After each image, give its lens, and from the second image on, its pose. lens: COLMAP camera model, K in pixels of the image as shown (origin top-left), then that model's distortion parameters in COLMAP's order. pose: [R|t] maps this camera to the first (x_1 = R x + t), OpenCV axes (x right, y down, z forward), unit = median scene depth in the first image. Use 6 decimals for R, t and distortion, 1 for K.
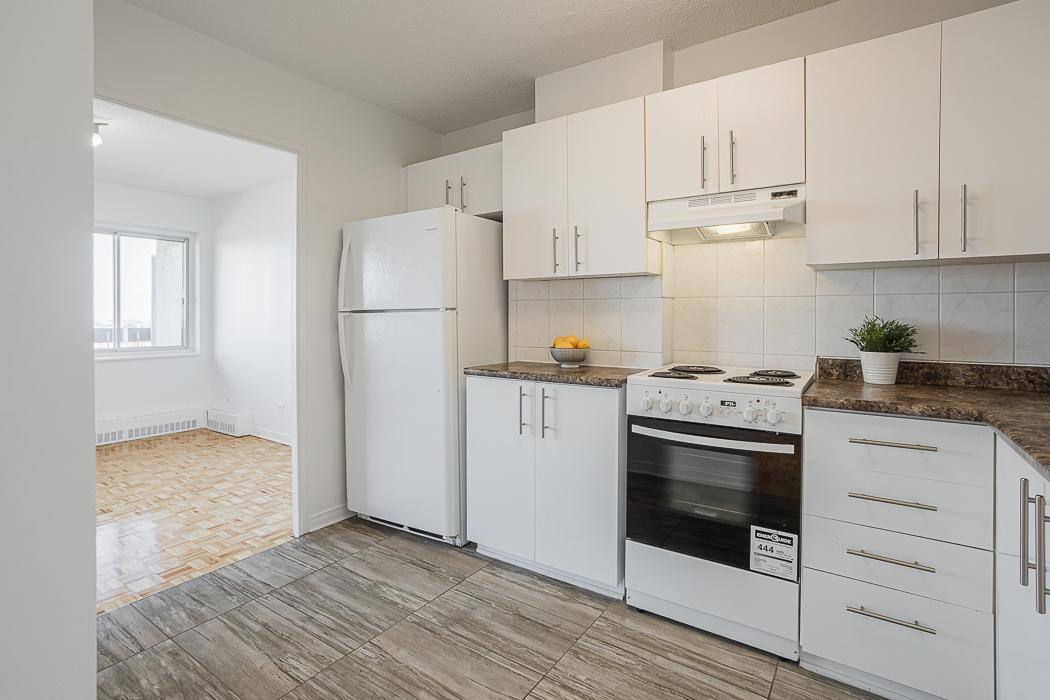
lens RADIAL K [[510.9, 0, 537.3], [0, 510.9, 321.4], [0, 0, 1]] dist [-0.002295, 0.000416]
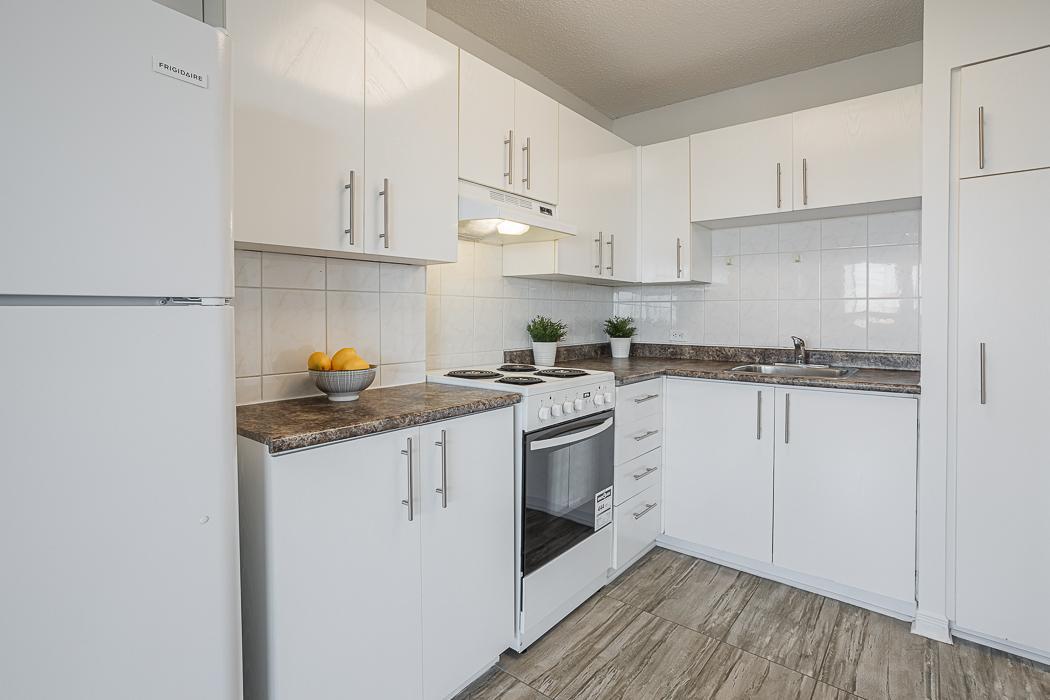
lens RADIAL K [[510.9, 0, 537.3], [0, 510.9, 321.4], [0, 0, 1]] dist [-0.002295, 0.000416]
pose [[0.085463, -0.018288, 0.996173, -0.708713], [-0.002584, 0.999824, 0.018577, -0.020795], [-0.996338, -0.004162, 0.085401, 0.959836]]
